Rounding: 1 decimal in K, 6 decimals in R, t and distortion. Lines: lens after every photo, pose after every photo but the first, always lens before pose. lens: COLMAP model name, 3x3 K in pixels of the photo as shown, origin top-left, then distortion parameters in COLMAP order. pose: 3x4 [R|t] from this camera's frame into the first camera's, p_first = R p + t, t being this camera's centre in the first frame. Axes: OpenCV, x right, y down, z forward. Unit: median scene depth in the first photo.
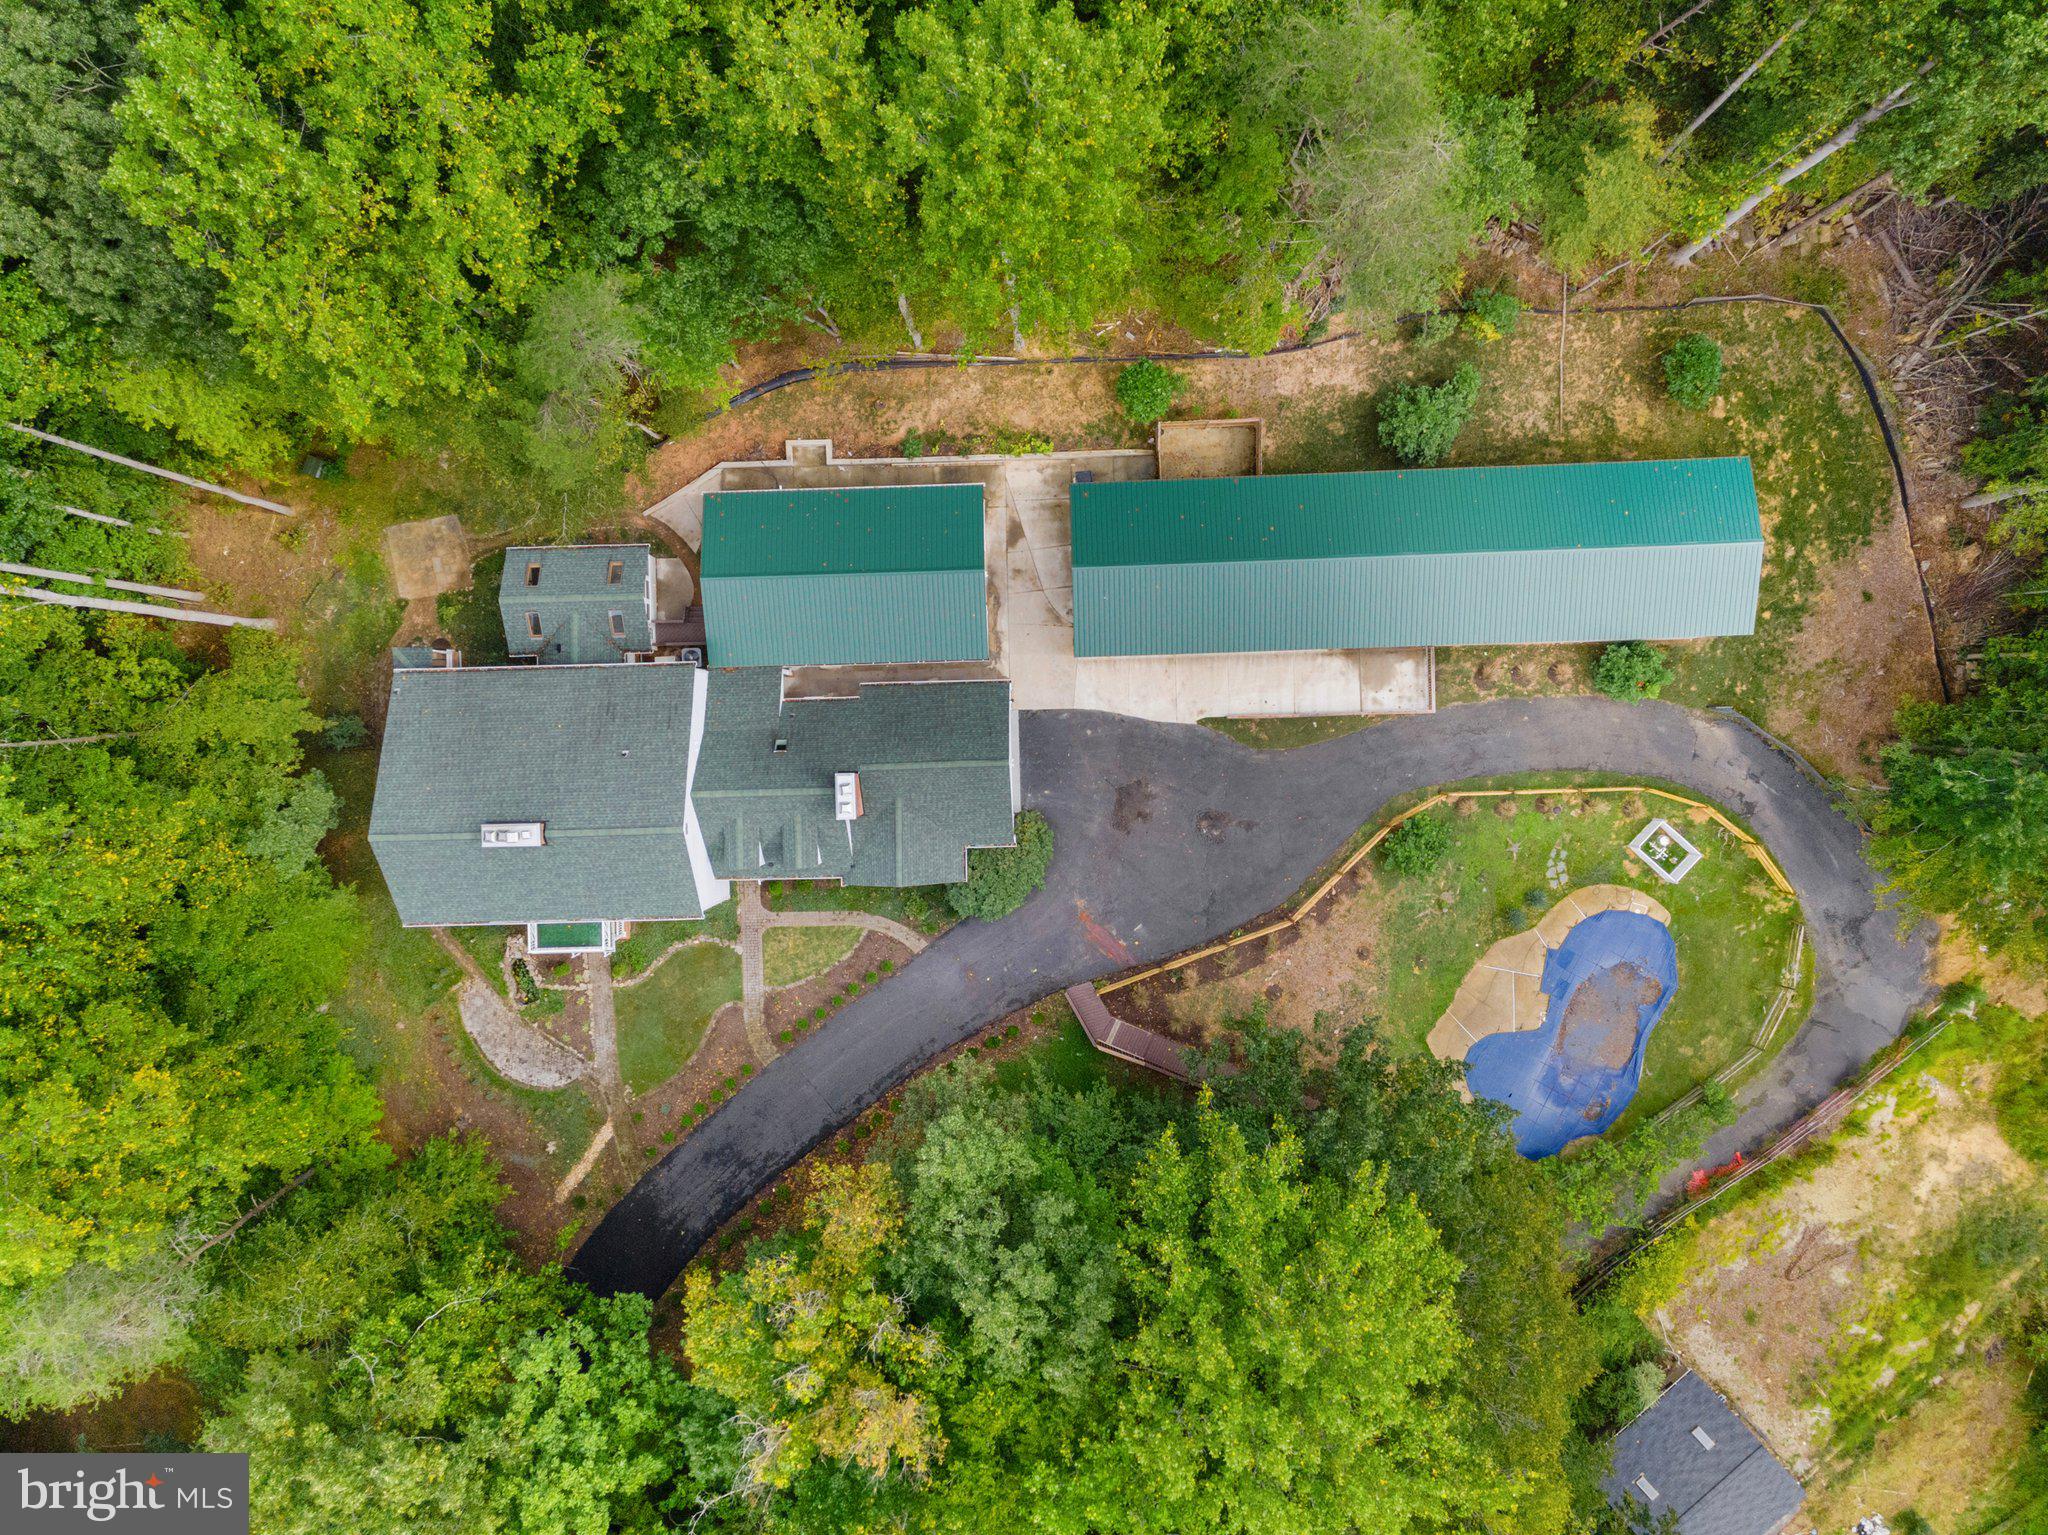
lens RADIAL K [[1564.2, 0, 1017.6], [0, 1564.2, 759.7], [0, 0, 1]] dist [0.011900, 0.065580]
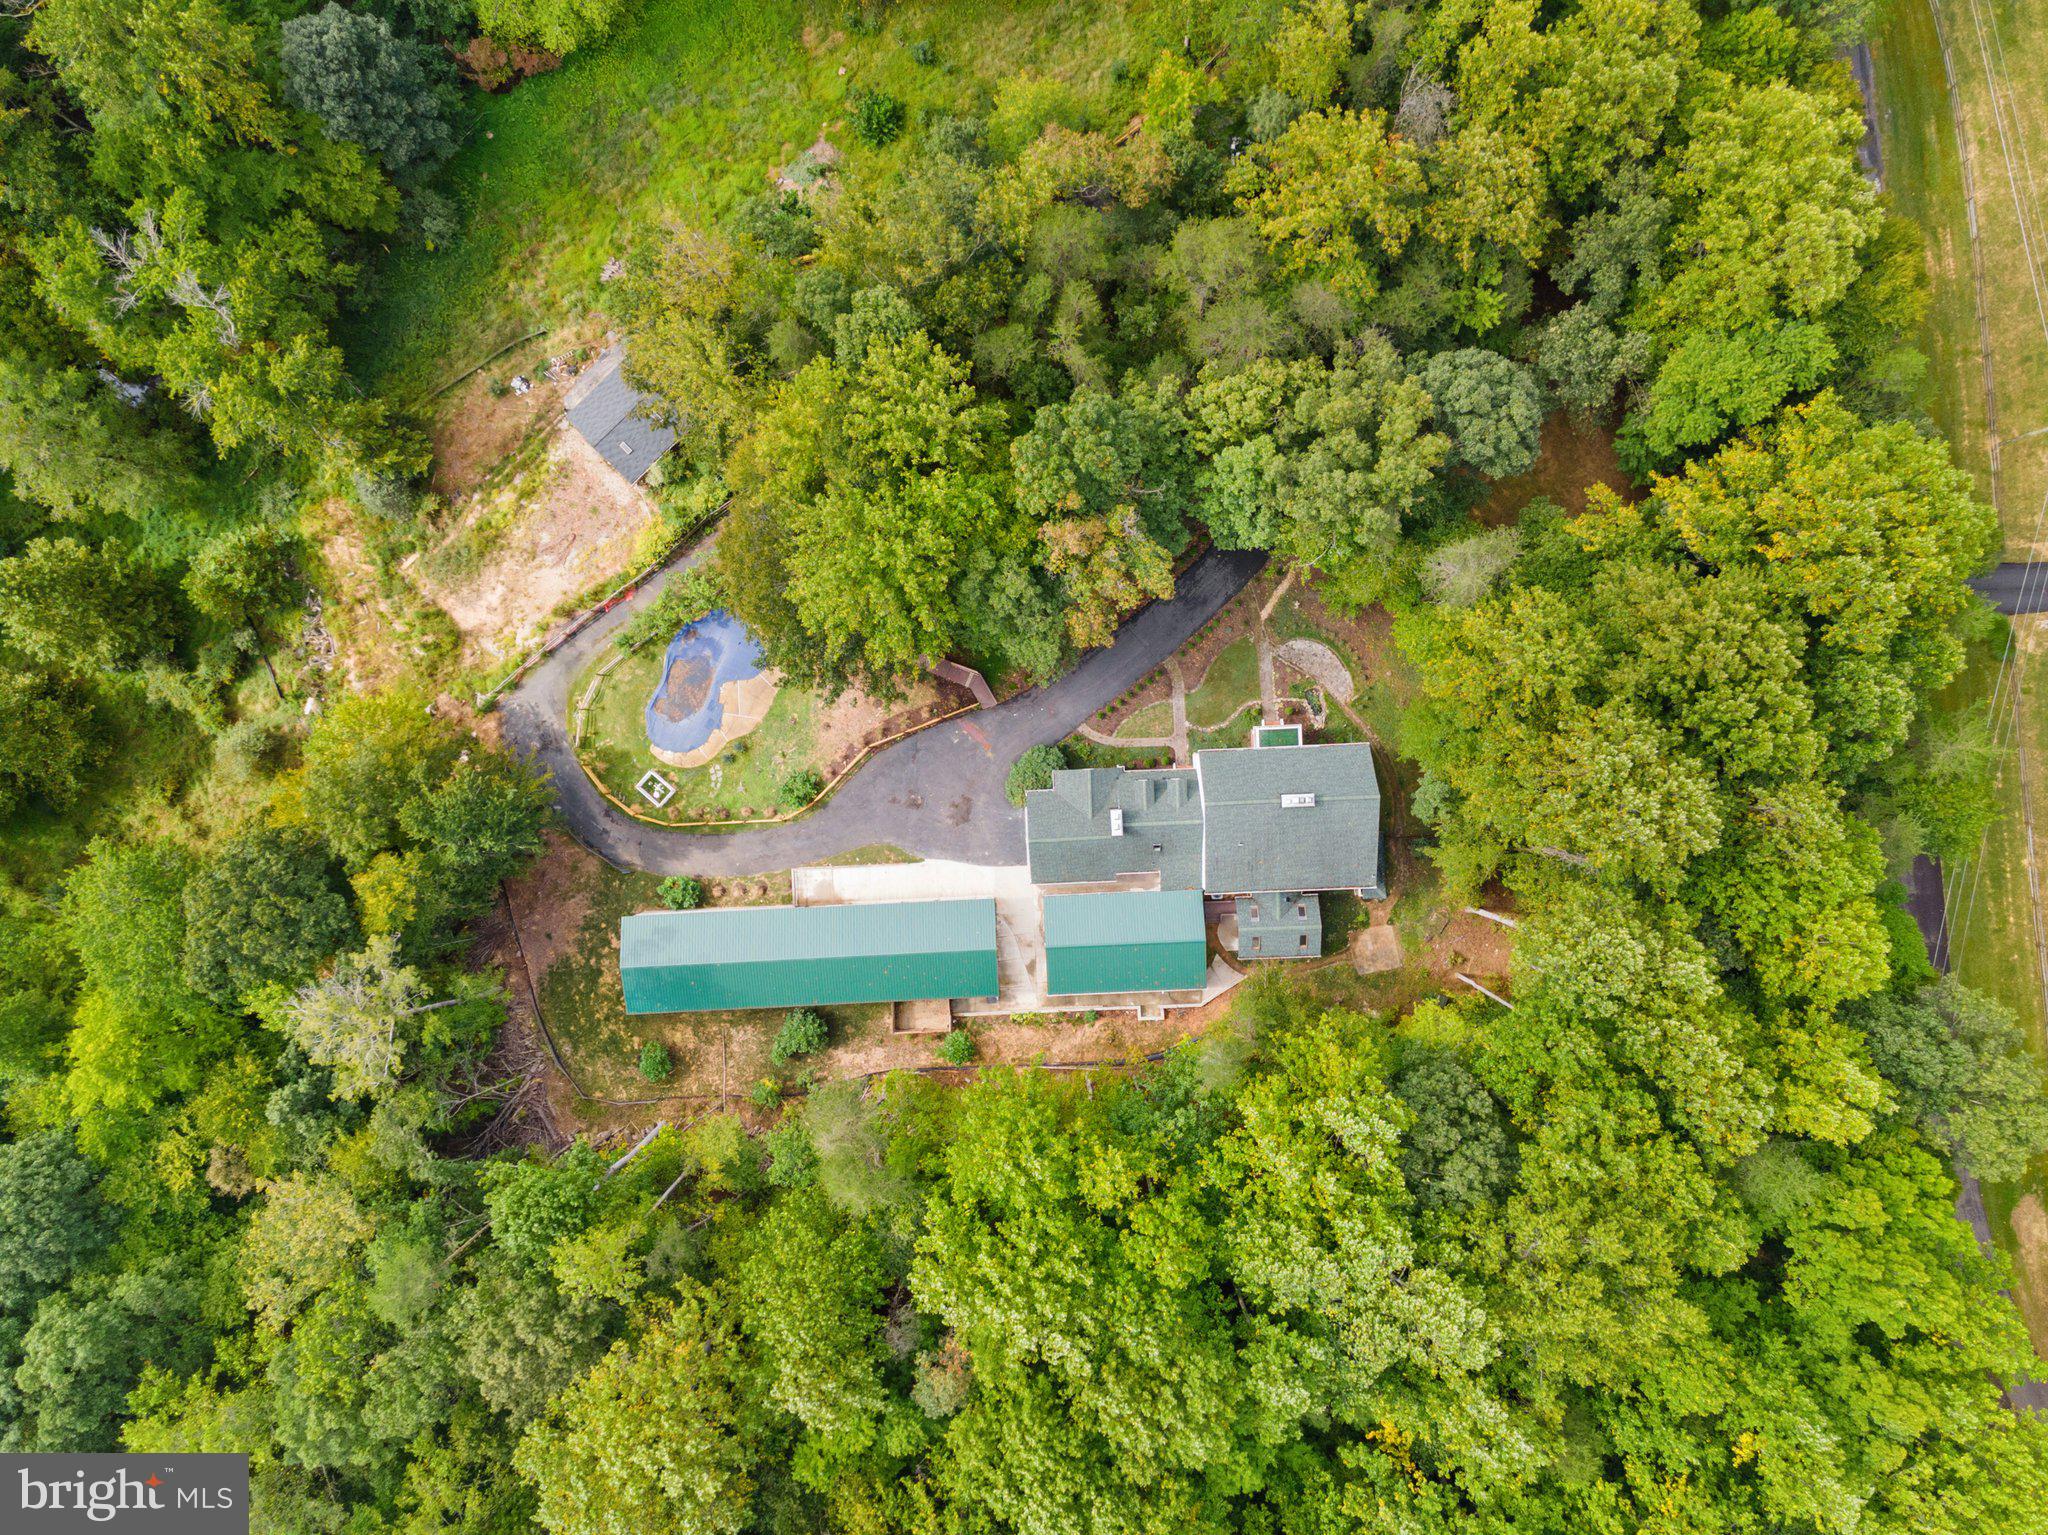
lens RADIAL K [[1564.2, 0, 1017.6], [0, 1564.2, 759.7], [0, 0, 1]] dist [0.011900, 0.065580]
pose [[-0.997903, 0.019579, 0.061697, -0.097761], [-0.020705, -0.999630, -0.017667, 0.117386], [0.061328, -0.018908, 0.997939, -0.731872]]
